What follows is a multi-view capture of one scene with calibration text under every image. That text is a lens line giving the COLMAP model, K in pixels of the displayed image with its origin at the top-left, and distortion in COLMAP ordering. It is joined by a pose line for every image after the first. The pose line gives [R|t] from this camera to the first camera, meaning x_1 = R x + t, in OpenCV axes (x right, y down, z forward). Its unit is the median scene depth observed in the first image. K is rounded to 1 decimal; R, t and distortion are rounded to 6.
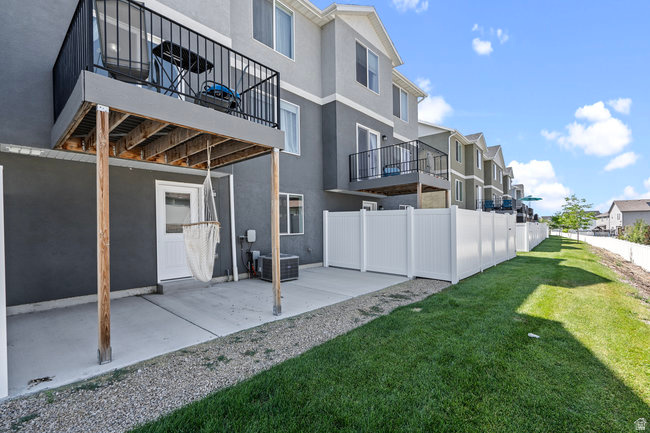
lens RADIAL K [[292.7, 0, 325.5], [0, 292.7, 223.5], [0, 0, 1]] dist [-0.003364, 0.001280]
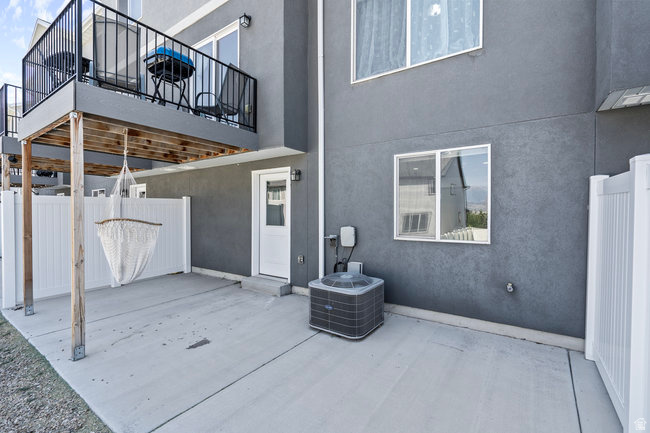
lens RADIAL K [[292.7, 0, 325.5], [0, 292.7, 212.6], [0, 0, 1]] dist [-0.003364, 0.001280]
pose [[0.136279, 0.012495, -0.990592, 0.353809], [0.006689, 0.999886, 0.013533, -0.016245], [0.990648, -0.008470, 0.136180, 0.916165]]
